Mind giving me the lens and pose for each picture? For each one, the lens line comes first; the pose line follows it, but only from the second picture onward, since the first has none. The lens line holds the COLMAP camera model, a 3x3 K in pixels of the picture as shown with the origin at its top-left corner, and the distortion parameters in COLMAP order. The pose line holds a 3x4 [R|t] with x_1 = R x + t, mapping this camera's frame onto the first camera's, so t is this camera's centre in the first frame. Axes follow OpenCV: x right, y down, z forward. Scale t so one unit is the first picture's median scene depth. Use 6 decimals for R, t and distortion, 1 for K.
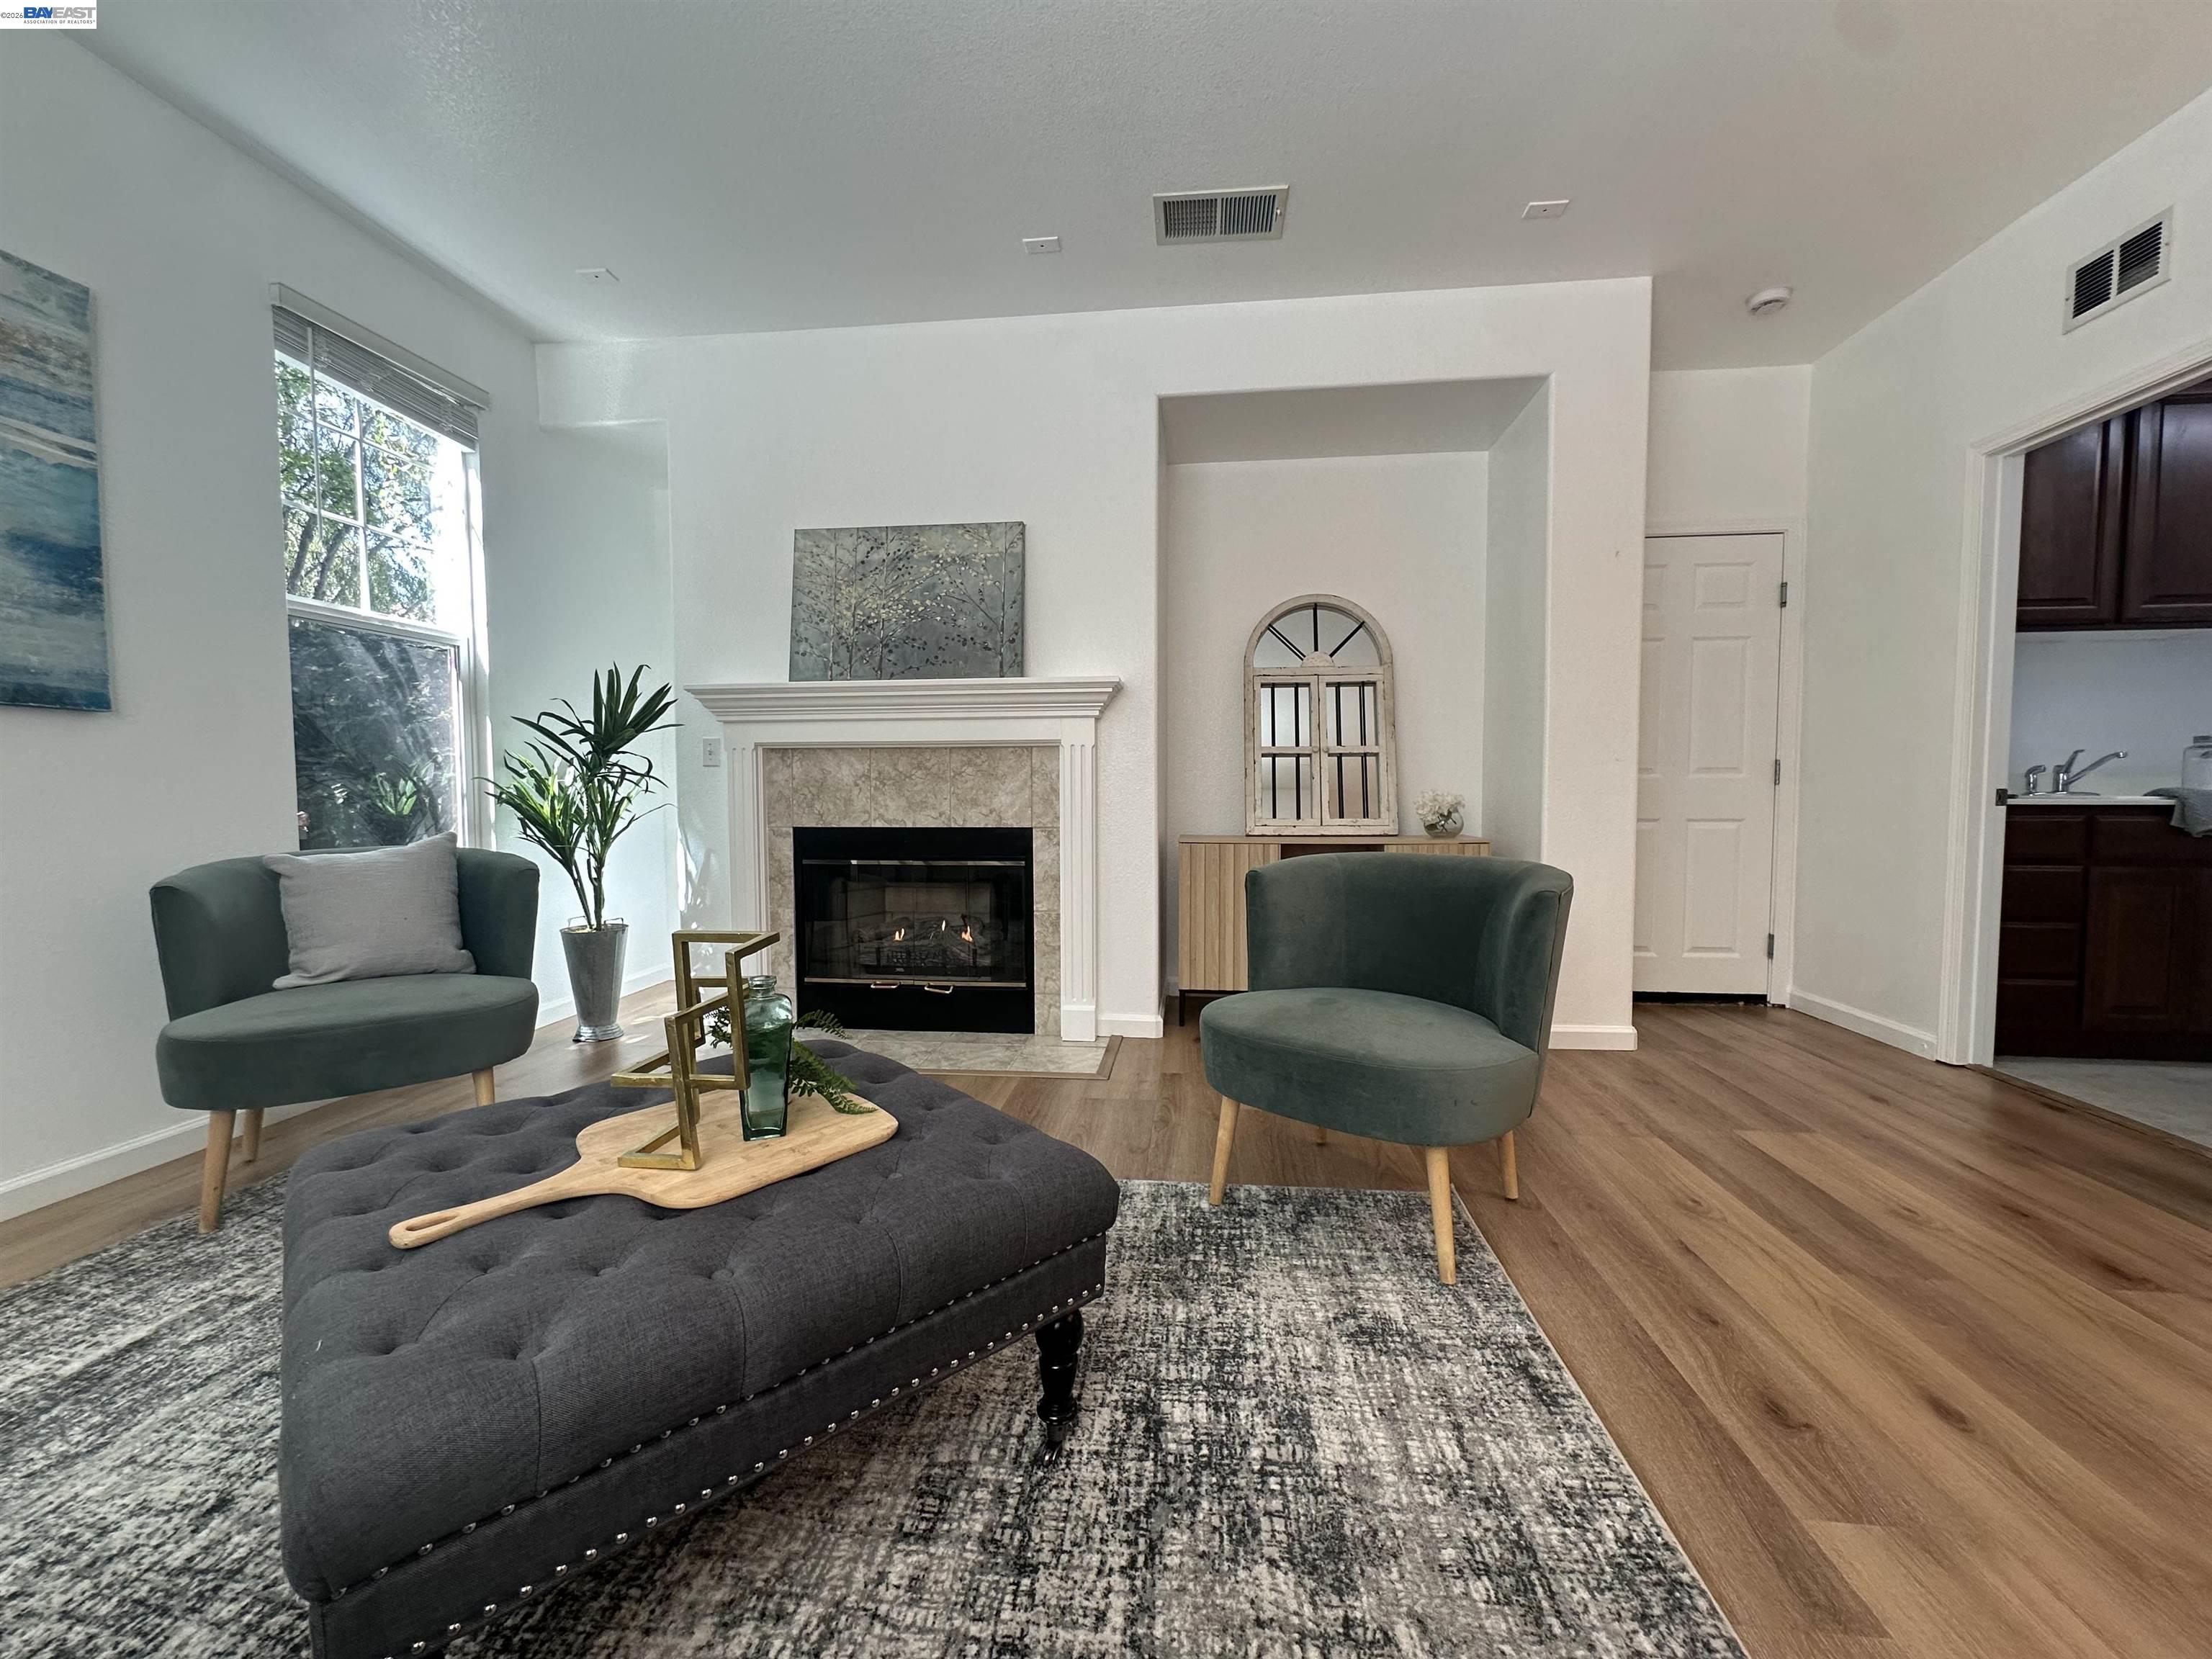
lens RADIAL K [[883.2, 0, 1107.0], [0, 883.2, 835.3], [0, 0, 1]] dist [-0.002051, -0.000537]
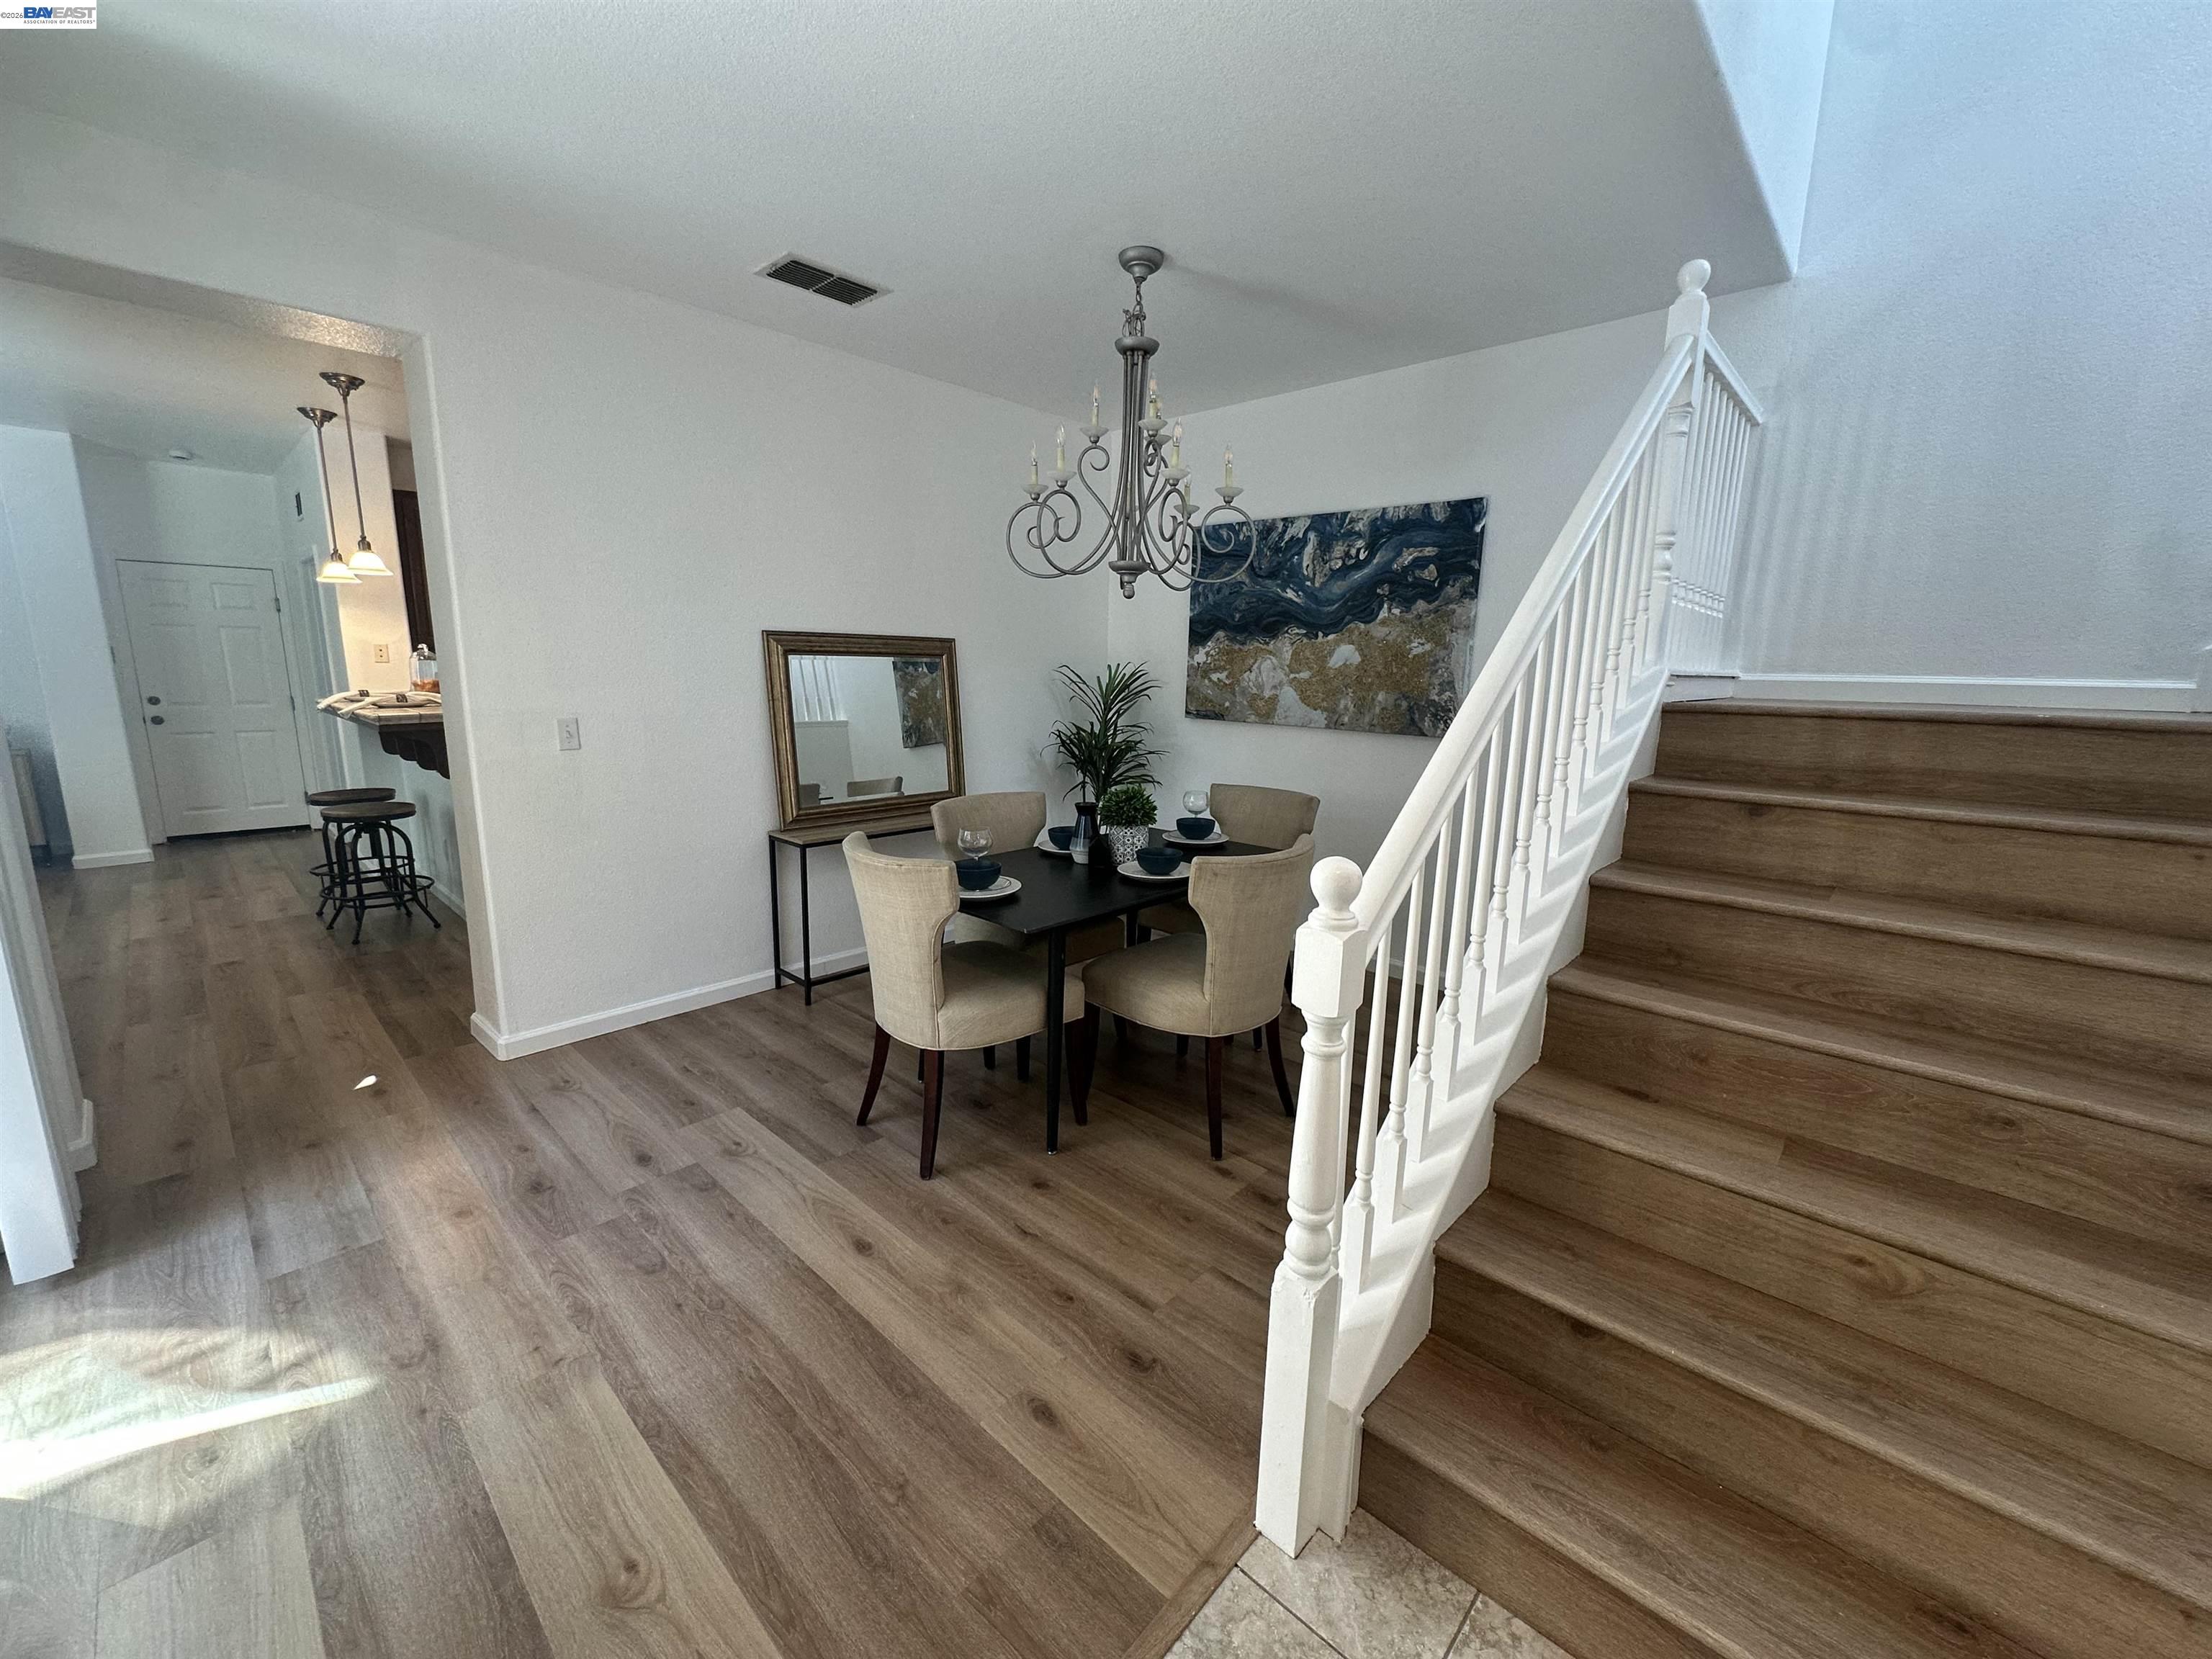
lens RADIAL K [[883.2, 0, 1107.0], [0, 883.2, 835.3], [0, 0, 1]] dist [-0.002051, -0.000537]
pose [[0.596461, -0.135558, 0.791112, 0.327928], [0.022715, 0.988091, 0.152184, -0.048764], [-0.802321, -0.072802, 0.592437, -1.678530]]
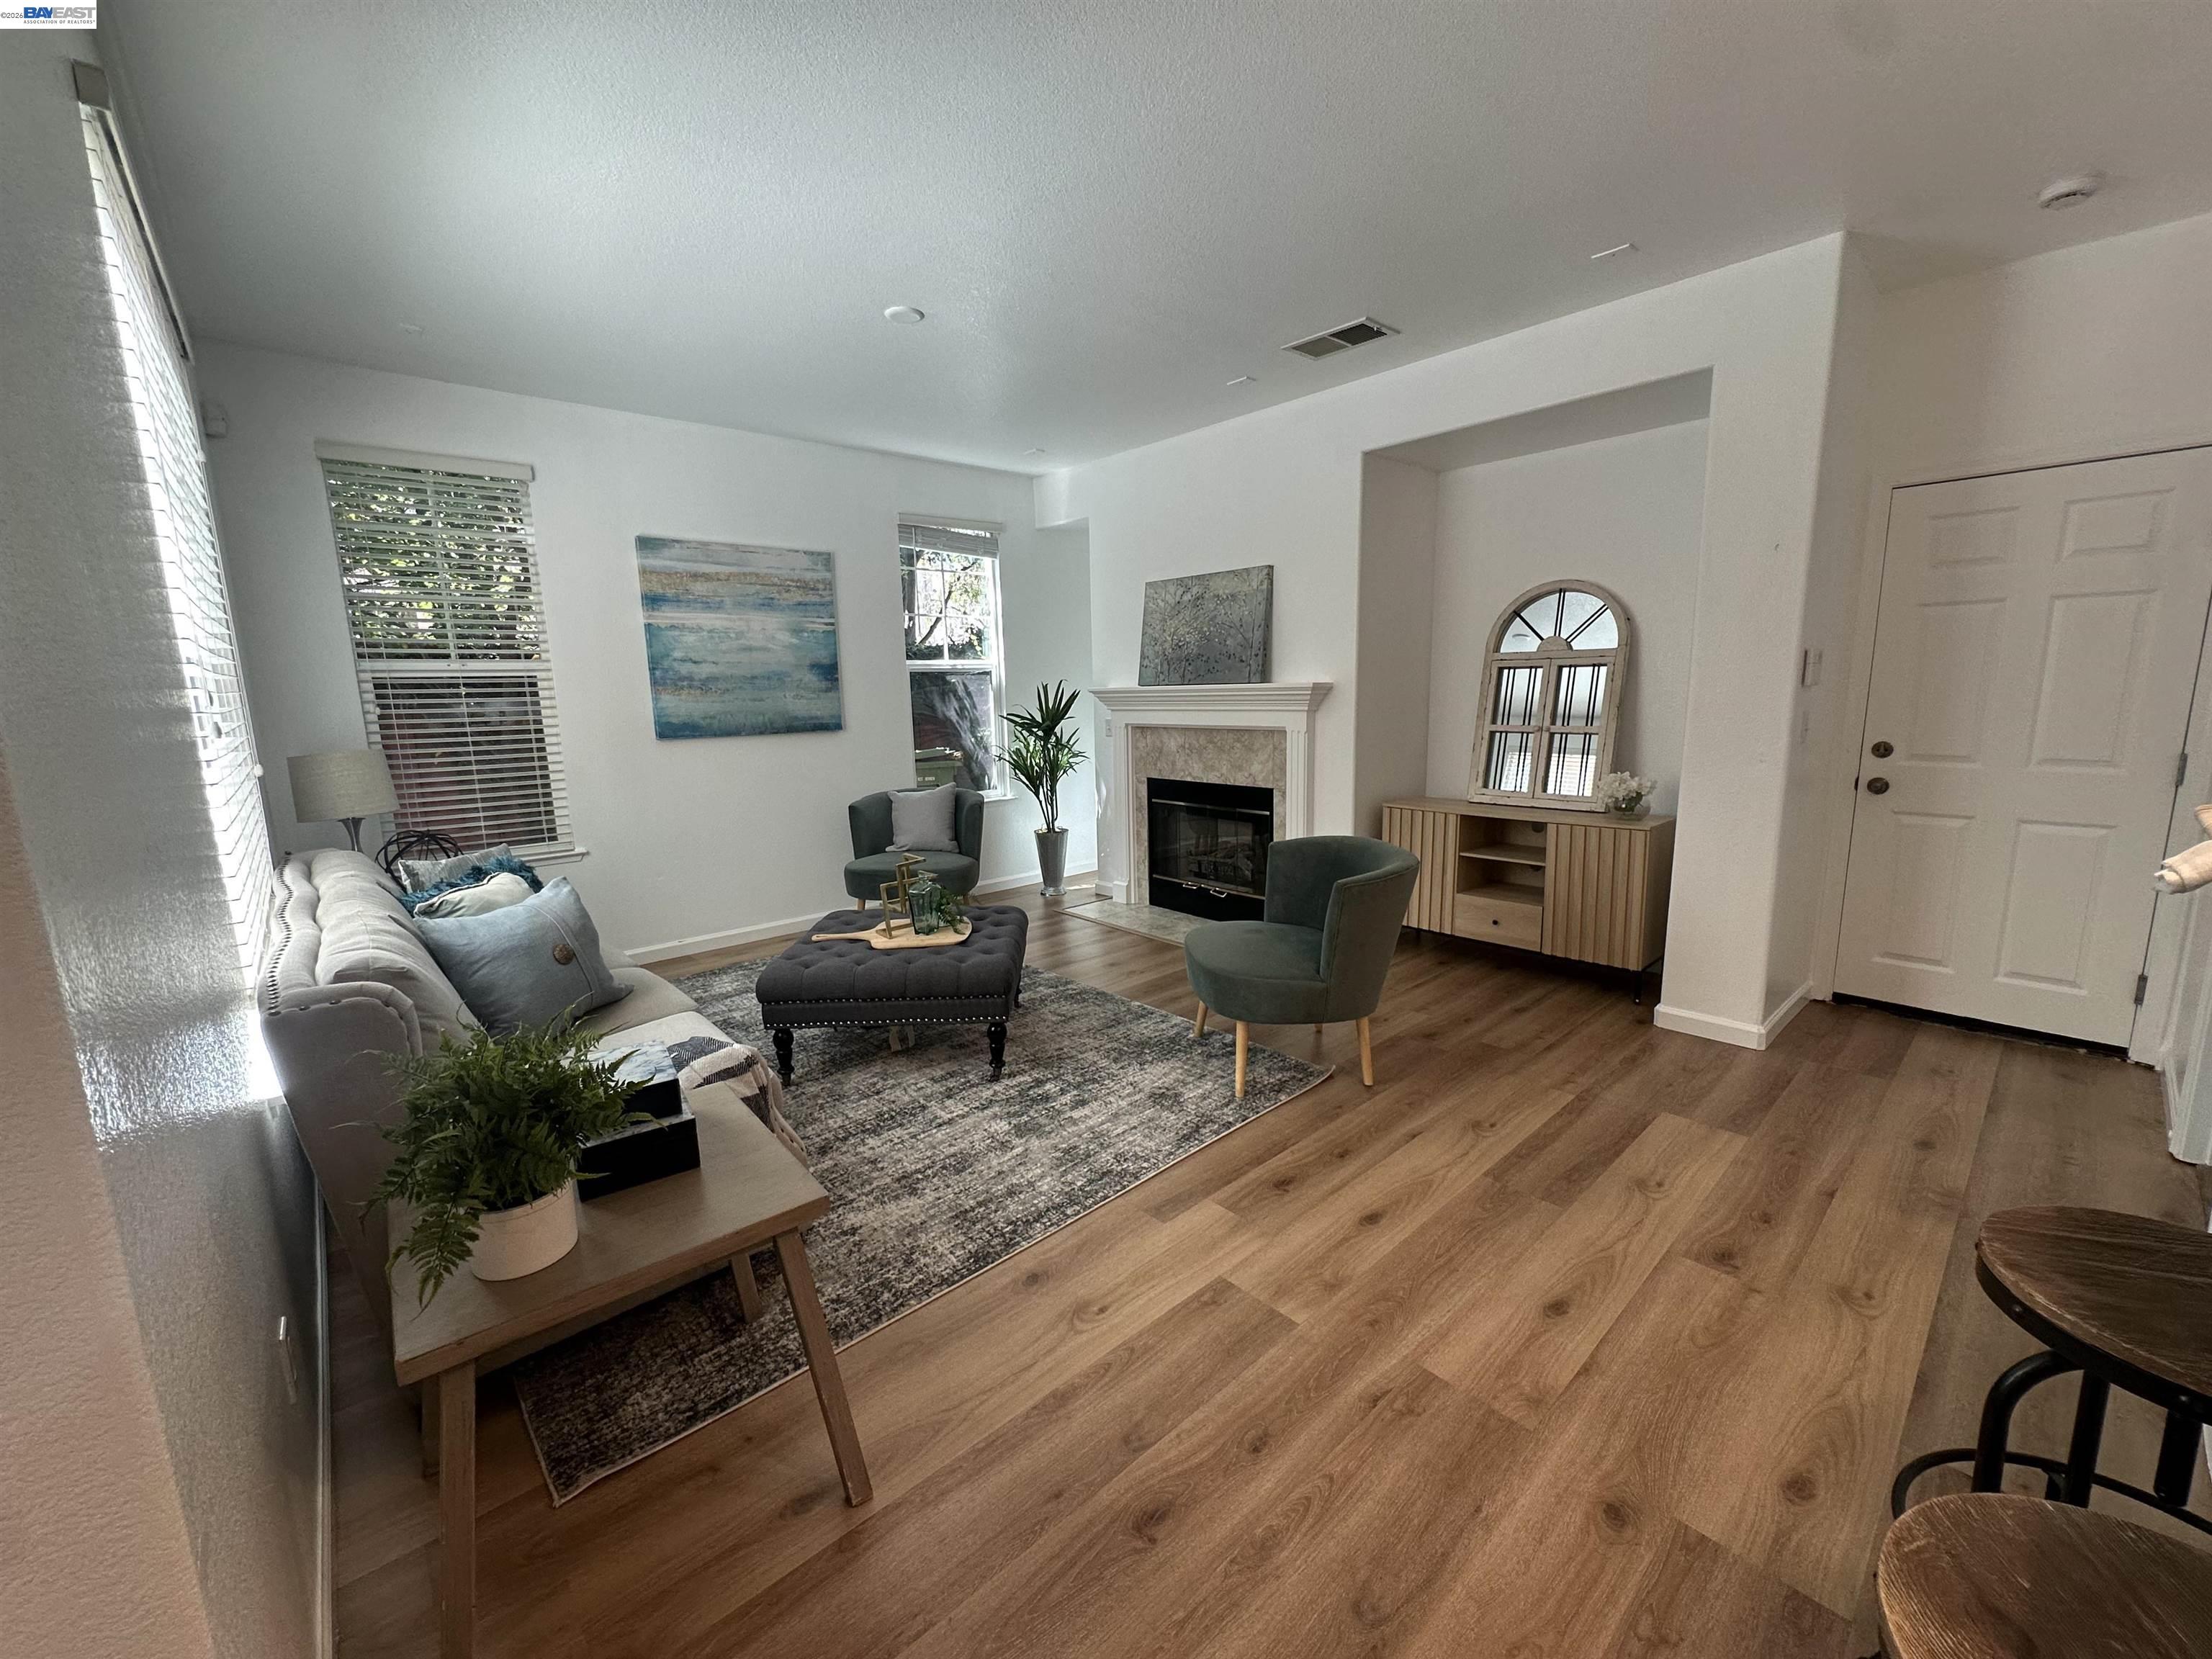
lens RADIAL K [[883.2, 0, 1107.0], [0, 883.2, 835.3], [0, 0, 1]] dist [-0.002051, -0.000537]
pose [[0.745057, 0.097723, -0.659803, 0.663082], [-0.015074, 0.991423, 0.129817, -0.115457], [0.666830, -0.086775, 0.740140, -0.213816]]
